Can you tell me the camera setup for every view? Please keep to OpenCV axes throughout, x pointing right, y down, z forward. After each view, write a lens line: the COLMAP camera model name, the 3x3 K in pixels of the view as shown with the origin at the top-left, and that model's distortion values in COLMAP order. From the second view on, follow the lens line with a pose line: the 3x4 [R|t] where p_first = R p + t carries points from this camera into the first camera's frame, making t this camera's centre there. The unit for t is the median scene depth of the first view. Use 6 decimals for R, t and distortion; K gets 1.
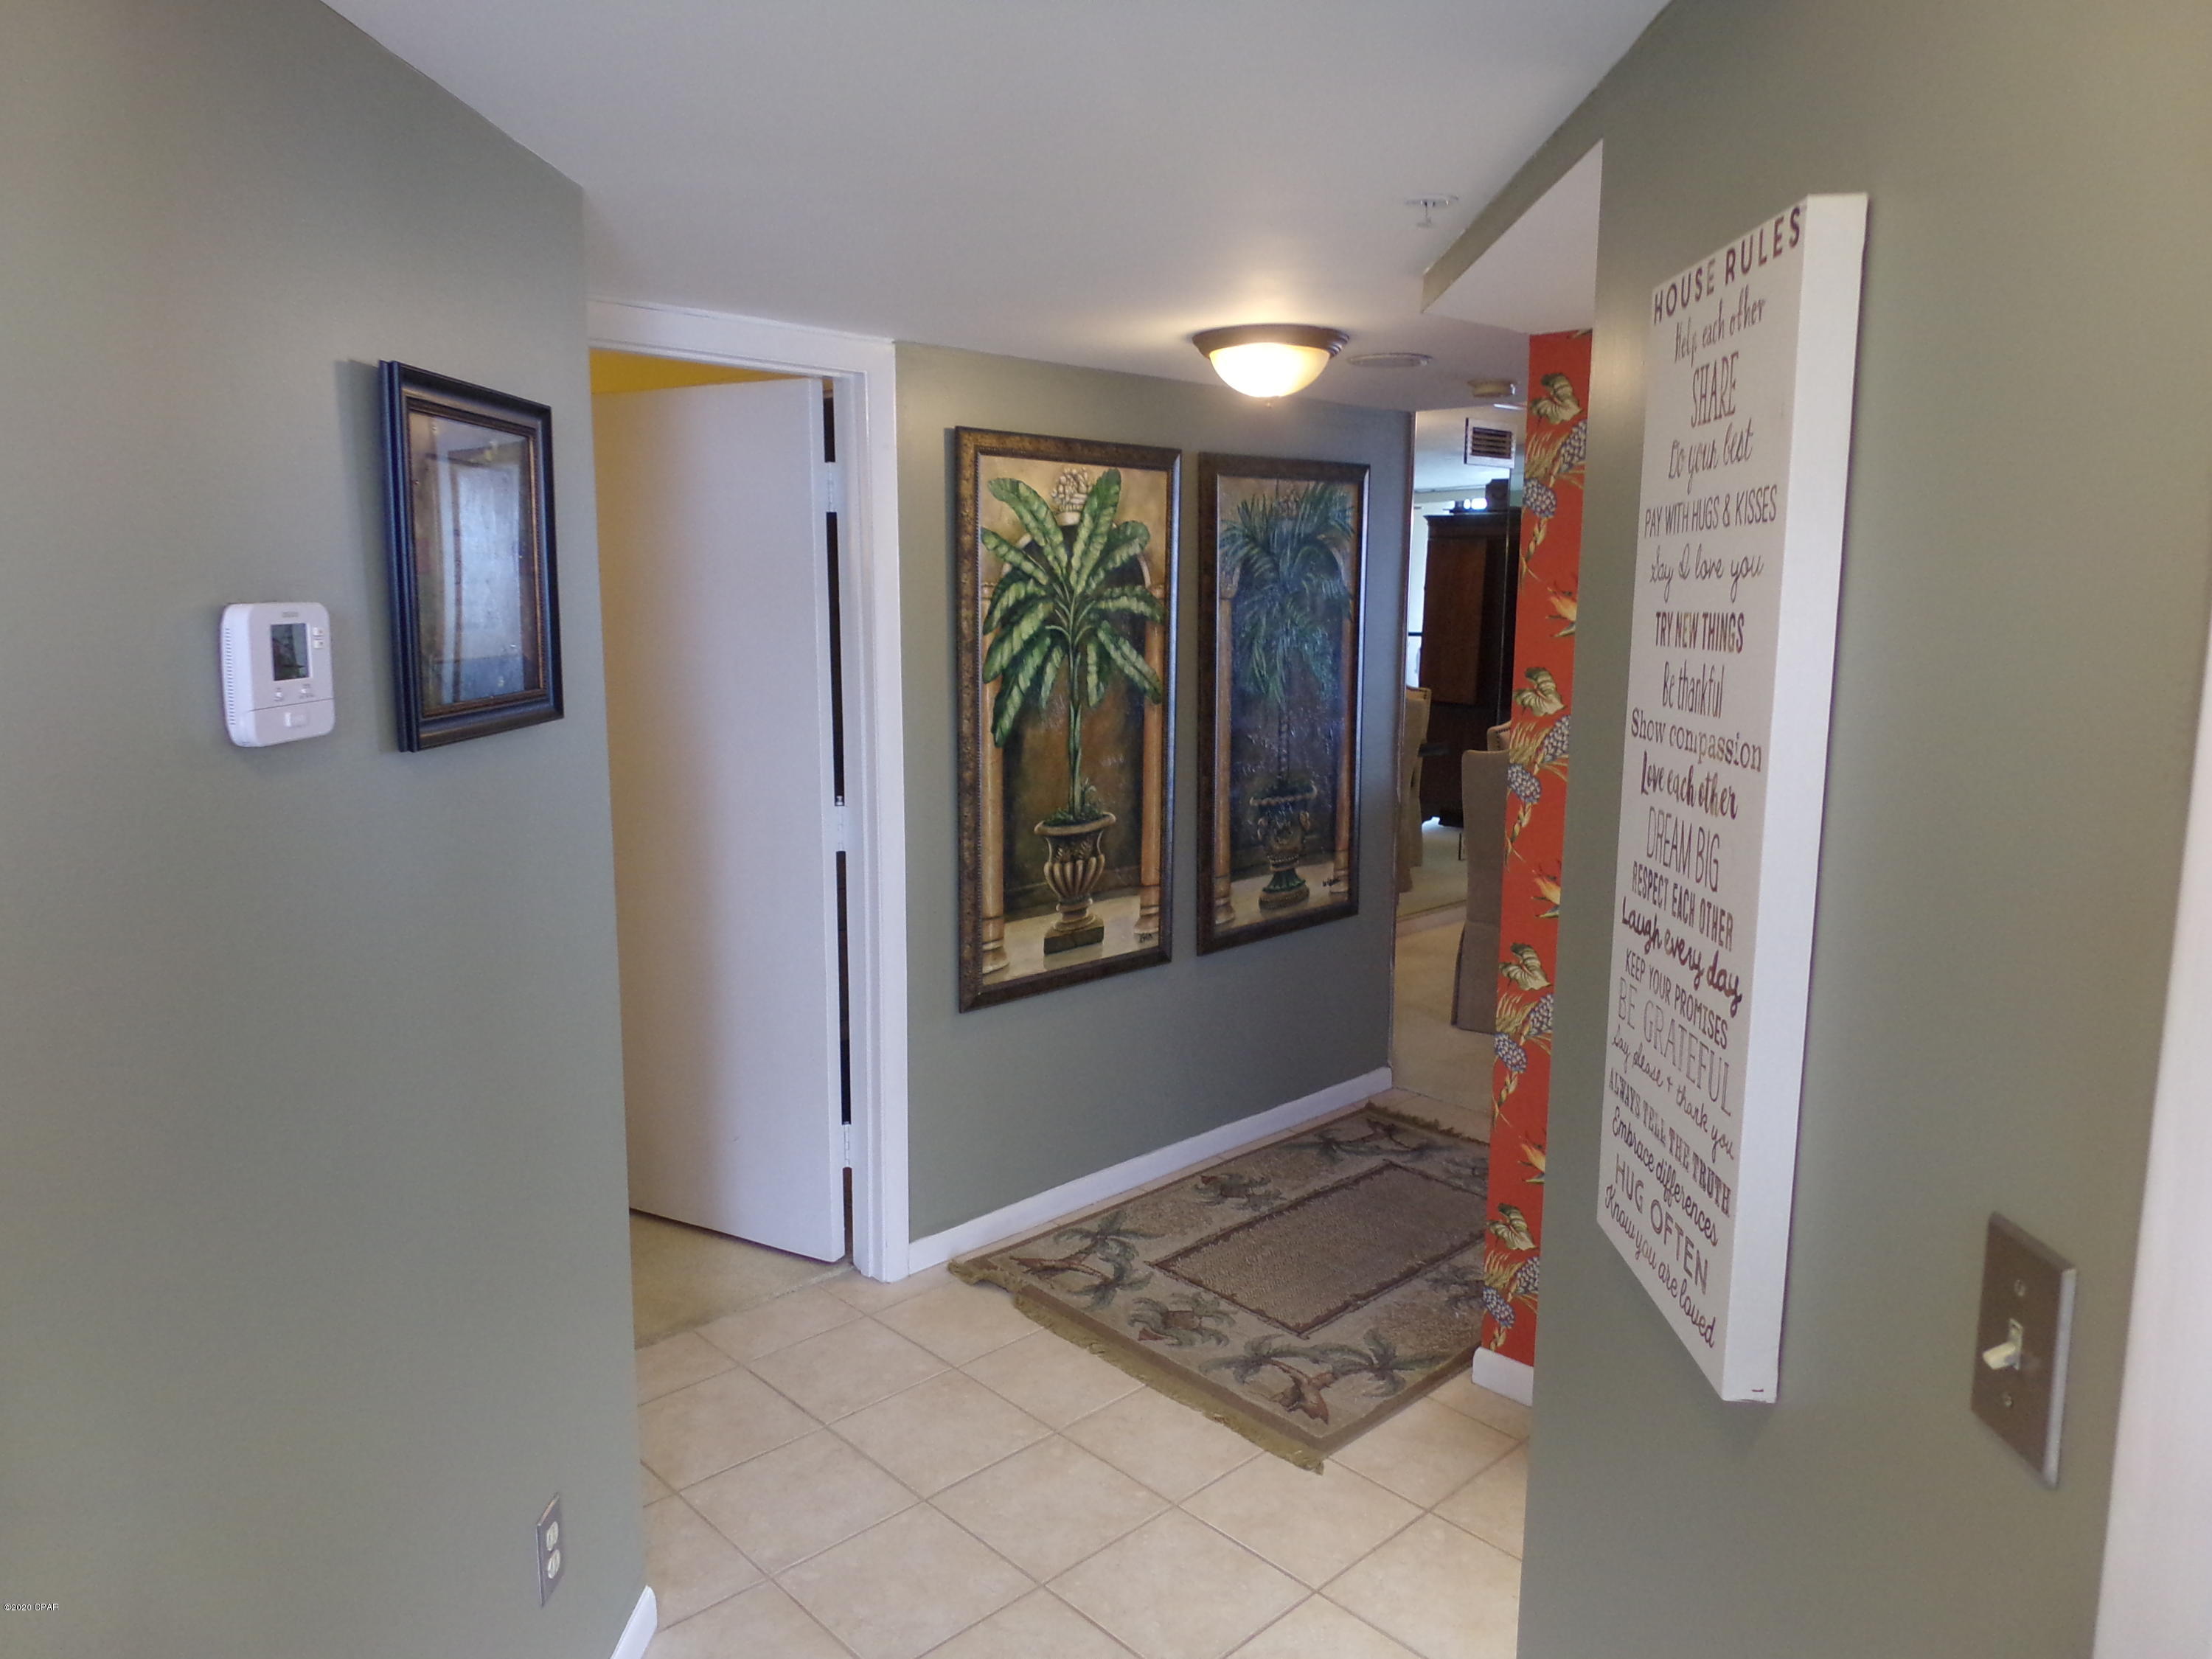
lens RADIAL K [[1513.3, 0, 1110.8], [0, 1513.3, 843.5], [0, 0, 1]] dist [0.190700, -0.086196]
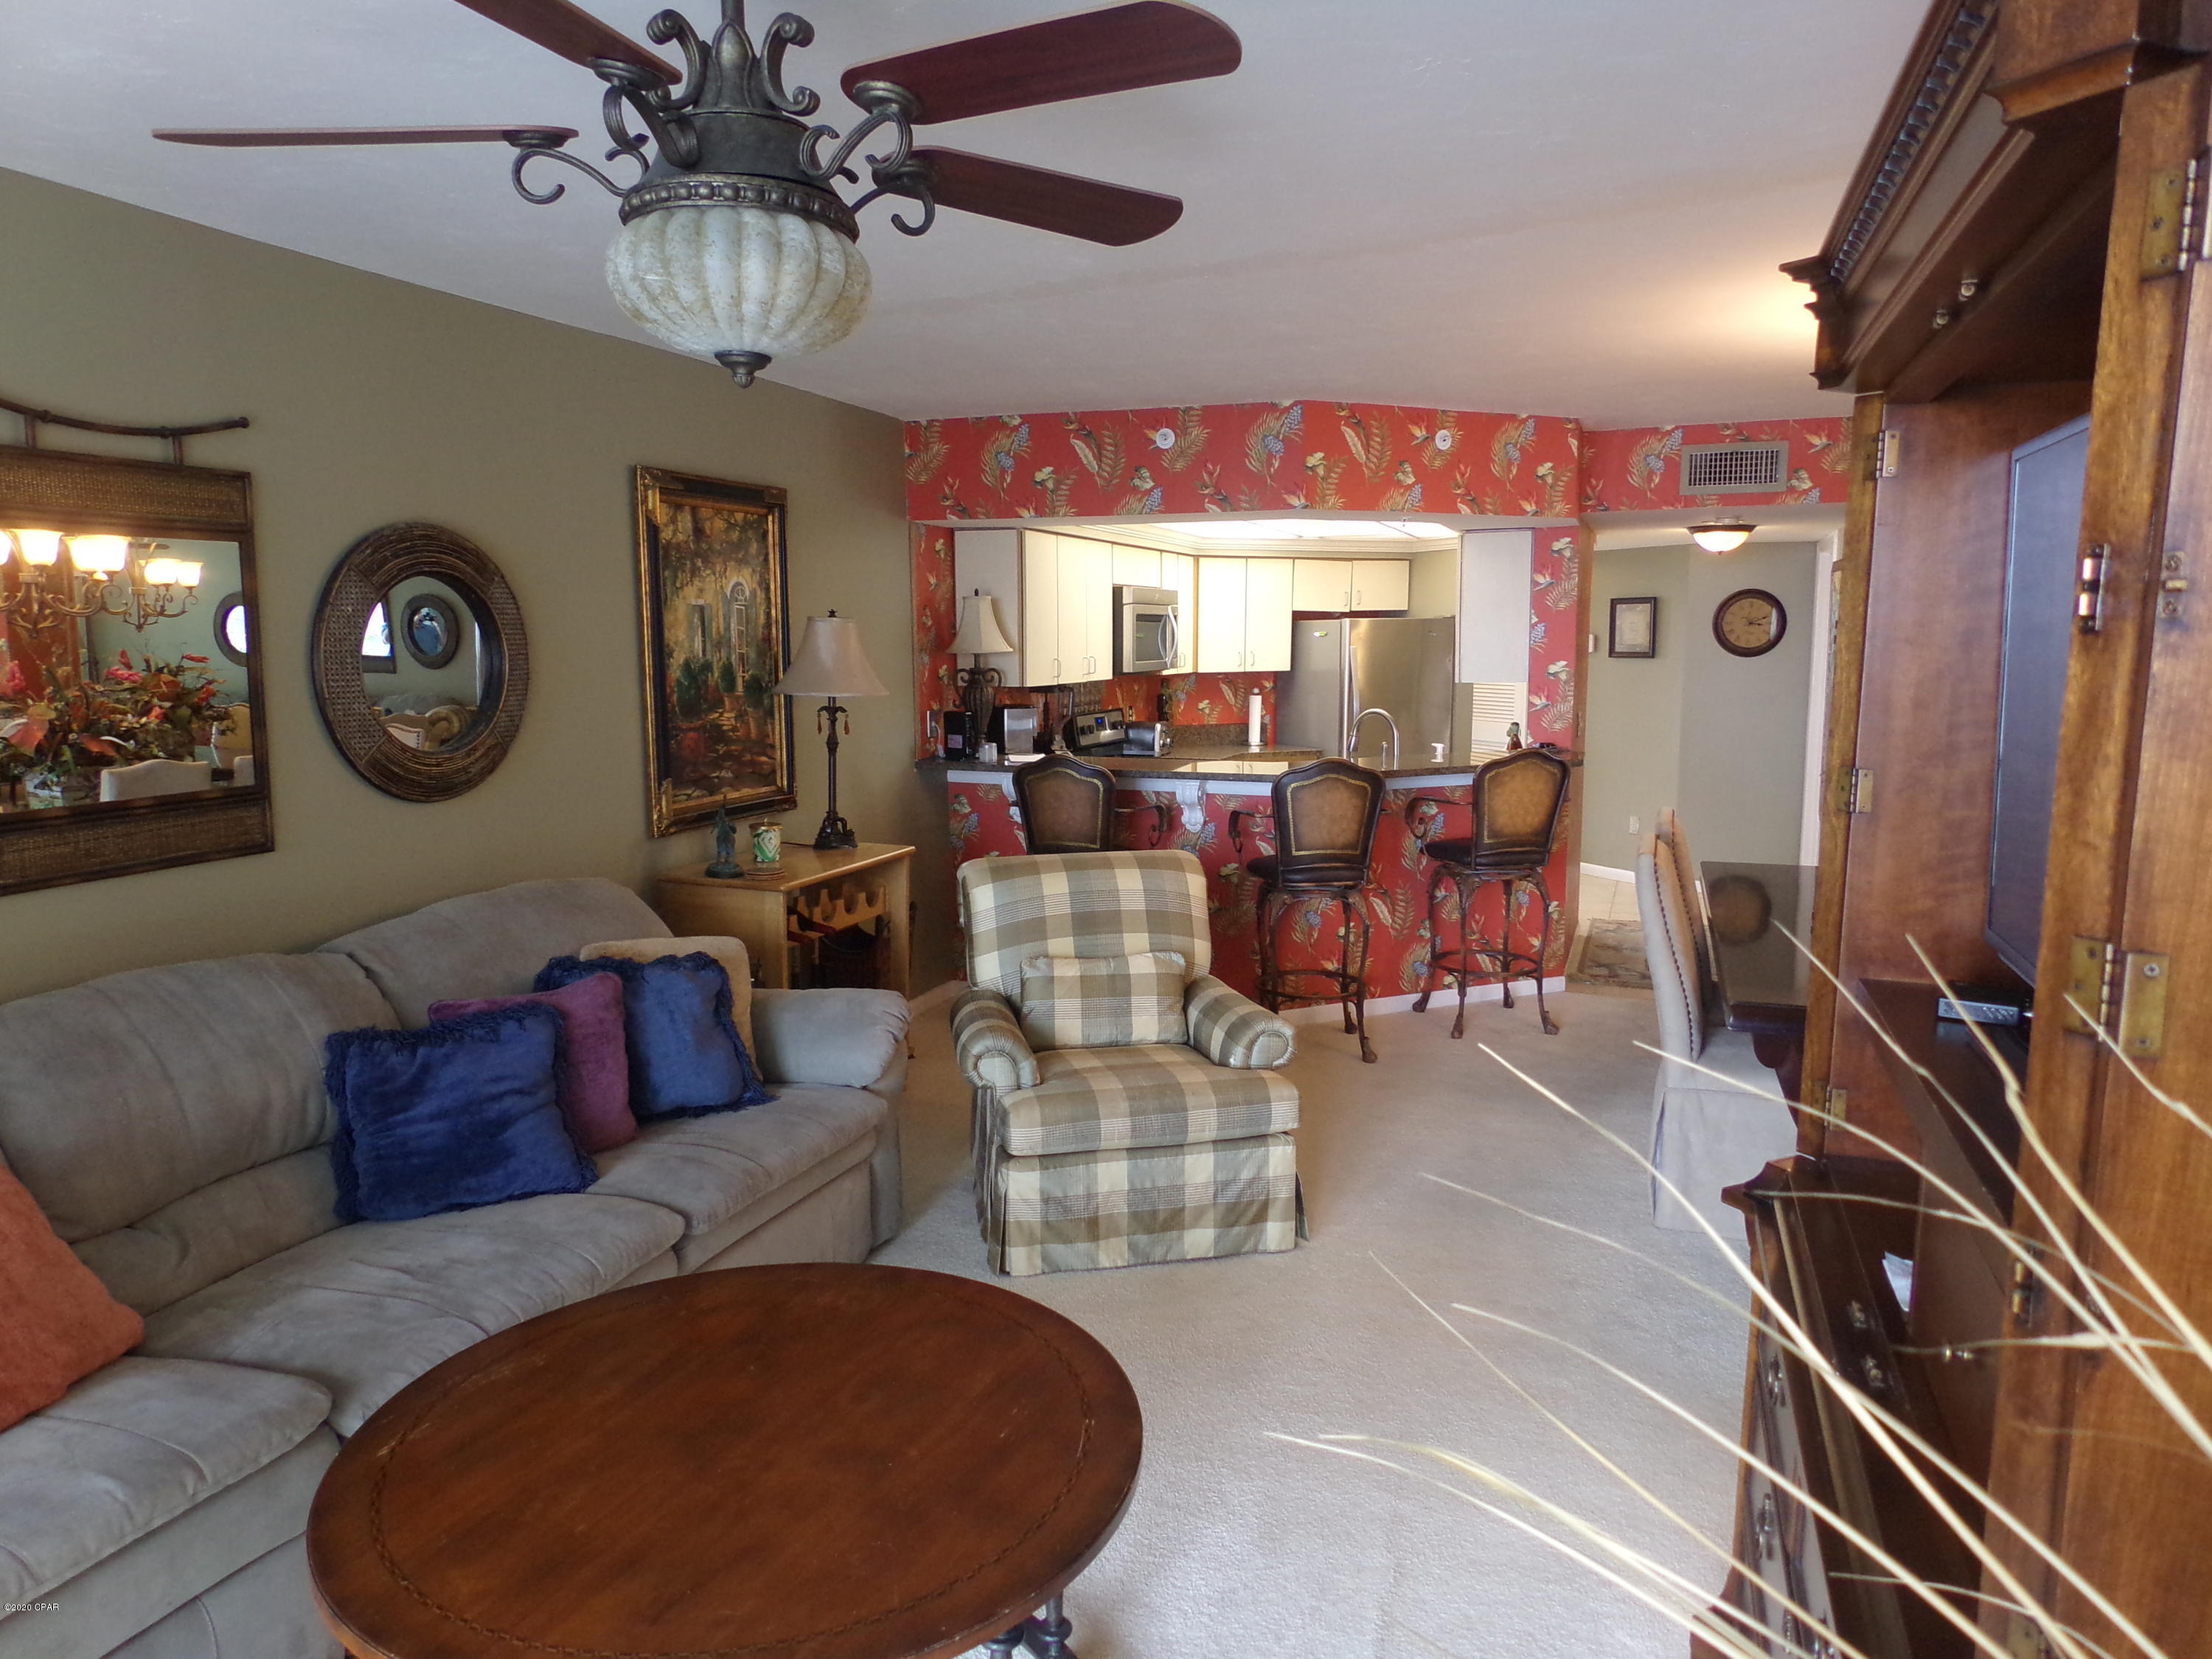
lens RADIAL K [[1498.3, 0, 1103.7], [0, 1498.3, 834.6], [0, 0, 1]] dist [0.059155, -0.101049]
pose [[-0.900048, 0.055343, -0.432262, 1.983461], [-0.075531, 0.957081, 0.279807, -0.449573], [0.429195, 0.284489, -0.857238, 2.703020]]
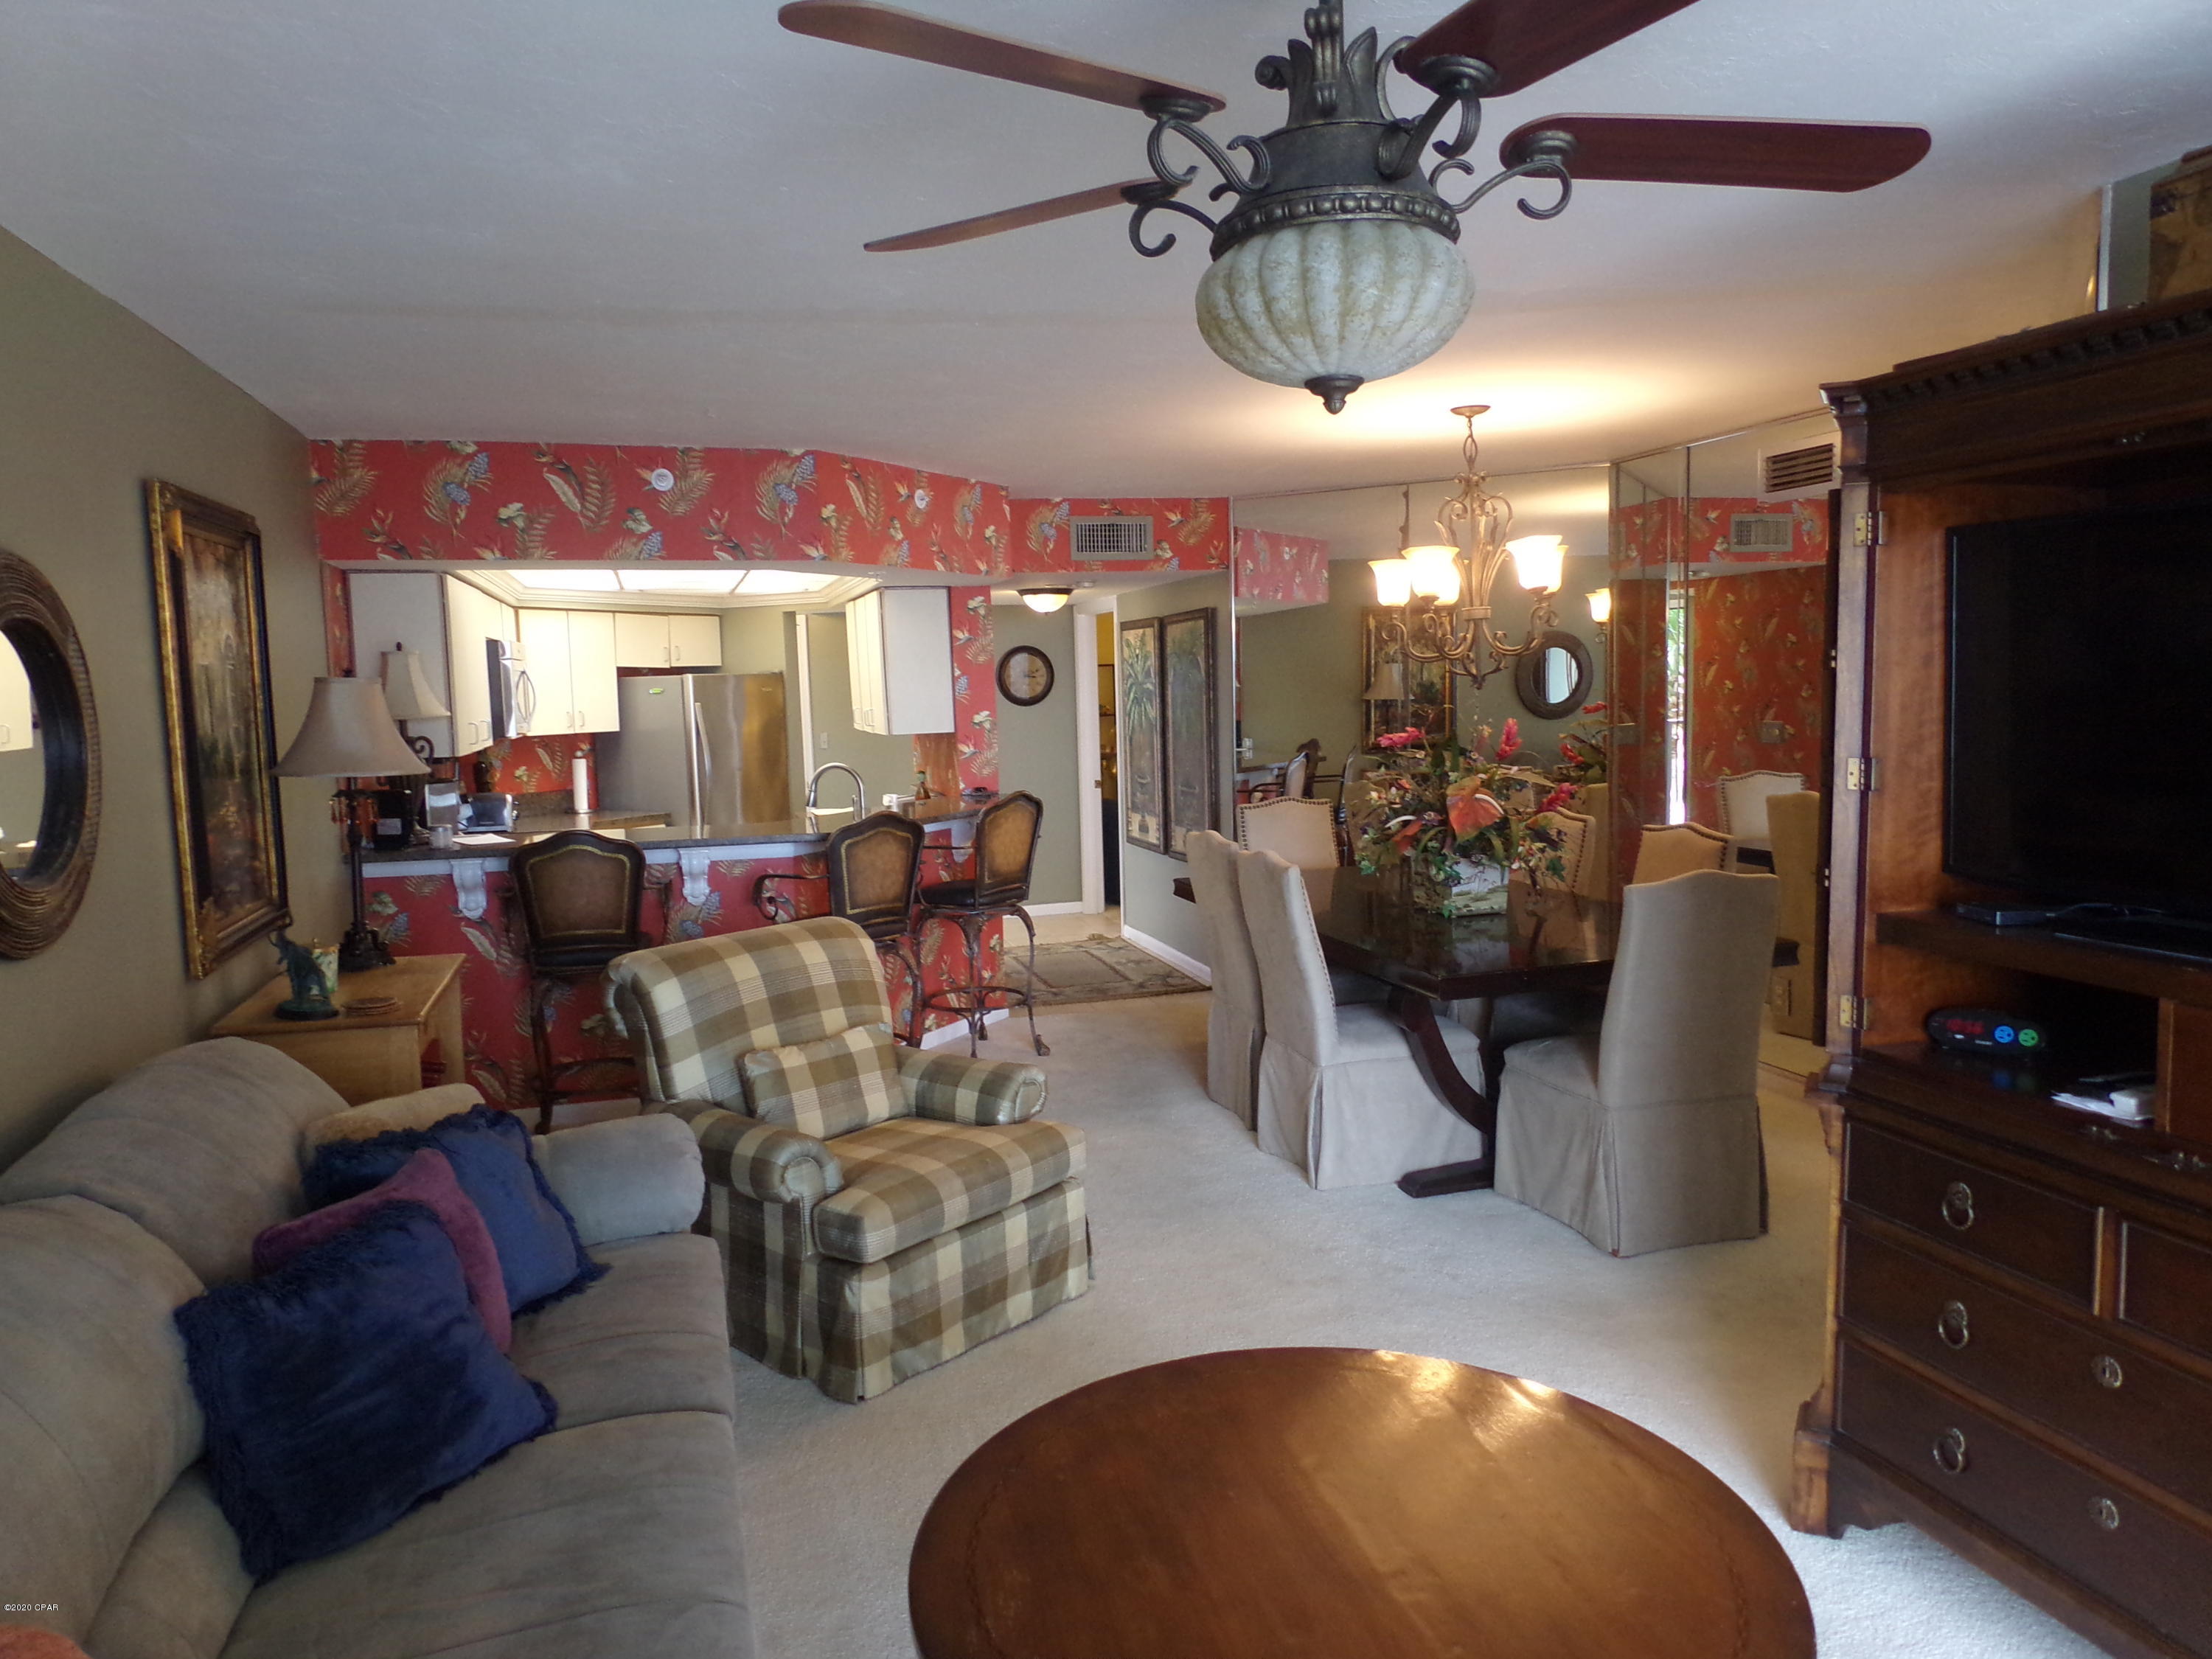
lens RADIAL K [[1489.5, 0, 1103.0], [0, 1489.5, 836.9], [0, 0, 1]] dist [0.081926, -0.136076]
pose [[-0.463999, 0.101033, -0.880056, 2.374066], [-0.126212, 0.975799, 0.178568, -0.379507], [0.876799, 0.193929, -0.440018, 2.292913]]
